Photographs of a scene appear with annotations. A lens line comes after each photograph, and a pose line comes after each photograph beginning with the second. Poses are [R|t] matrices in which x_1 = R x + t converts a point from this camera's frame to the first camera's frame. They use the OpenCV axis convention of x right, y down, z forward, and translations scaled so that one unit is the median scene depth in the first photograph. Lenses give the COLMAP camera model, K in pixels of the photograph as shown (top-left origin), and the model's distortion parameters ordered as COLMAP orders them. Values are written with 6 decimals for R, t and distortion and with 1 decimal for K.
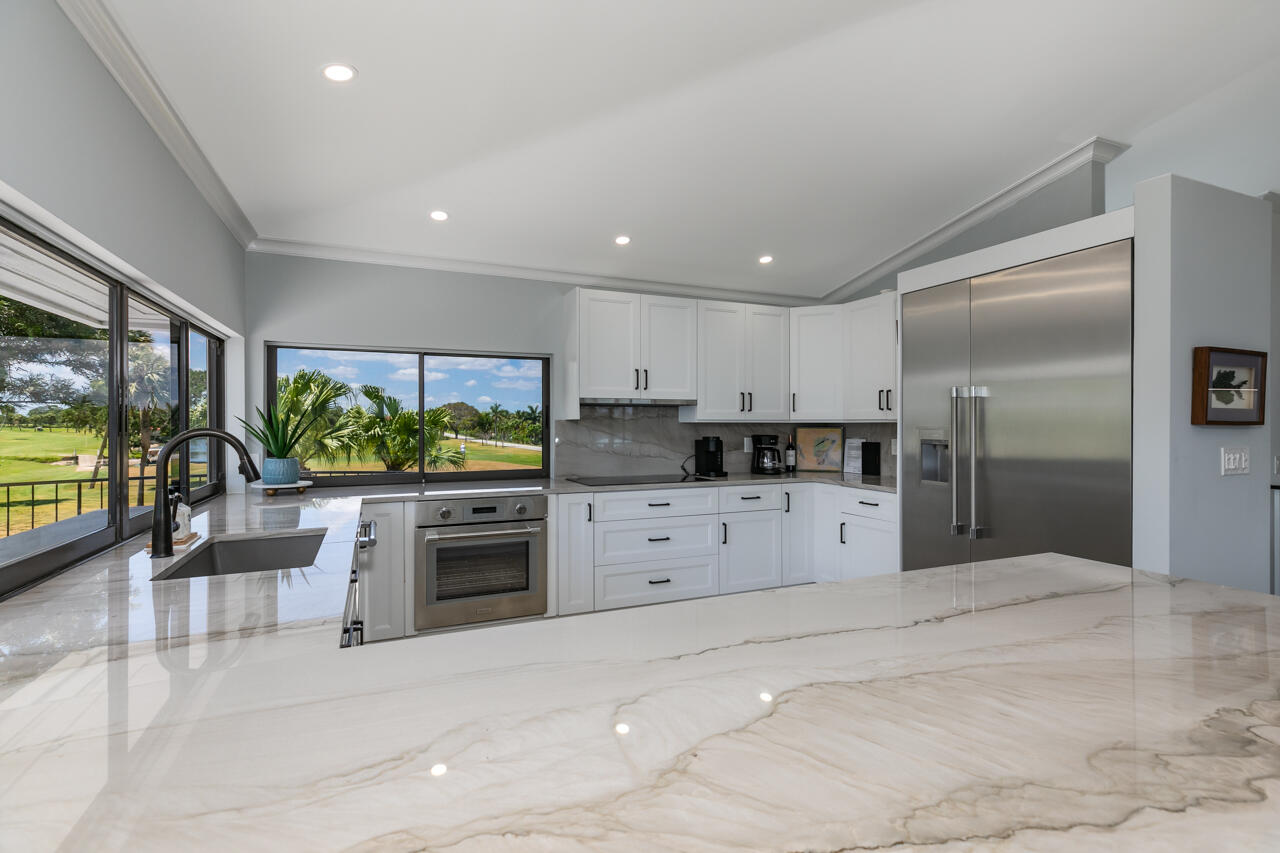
lens RADIAL K [[577.5, 0, 633.6], [0, 577.5, 424.0], [0, 0, 1]] dist [0.000108, -0.000166]
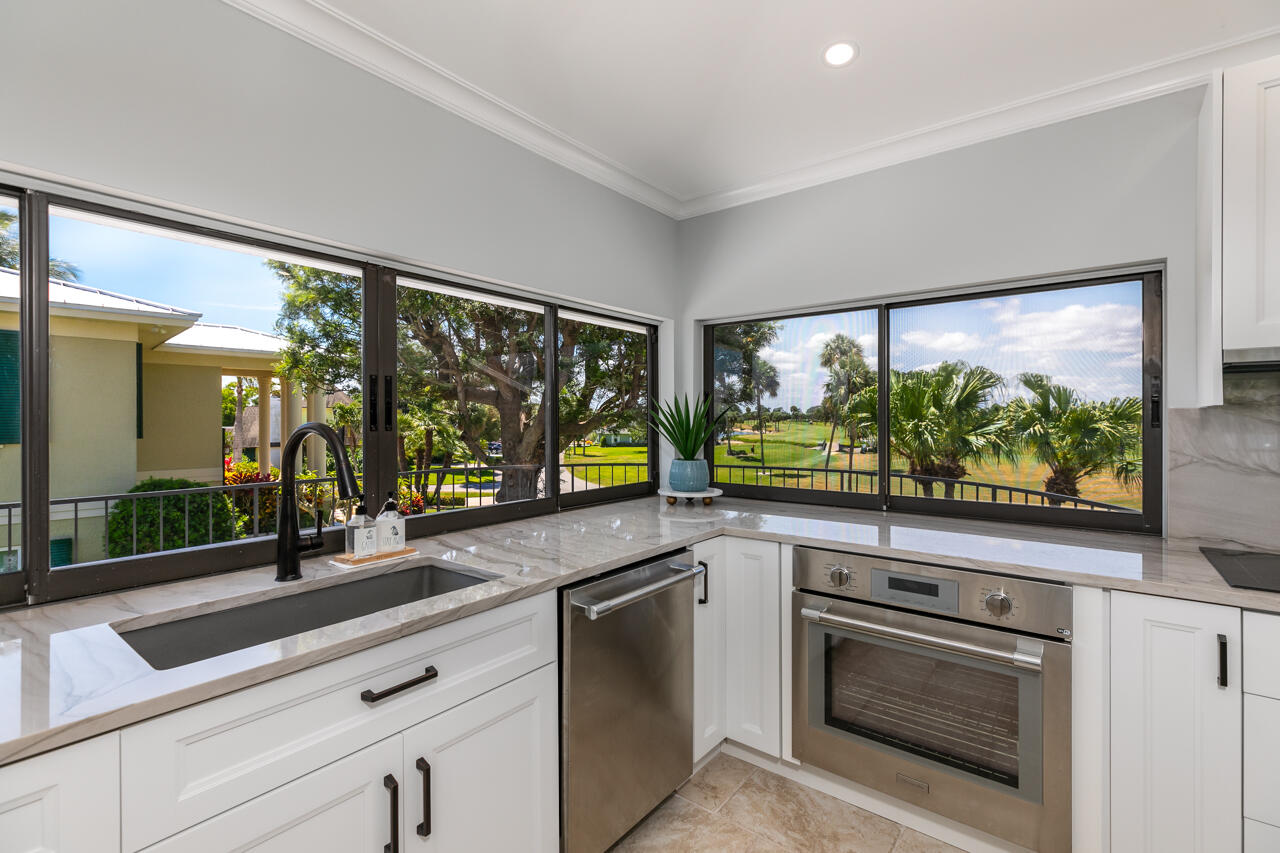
lens RADIAL K [[577.5, 0, 633.6], [0, 577.5, 424.0], [0, 0, 1]] dist [0.000108, -0.000166]
pose [[0.469159, 0.008545, -0.883072, 0.057315], [-0.001614, 0.999960, 0.008819, 0.001025], [0.883112, -0.002713, 0.469154, 0.399306]]
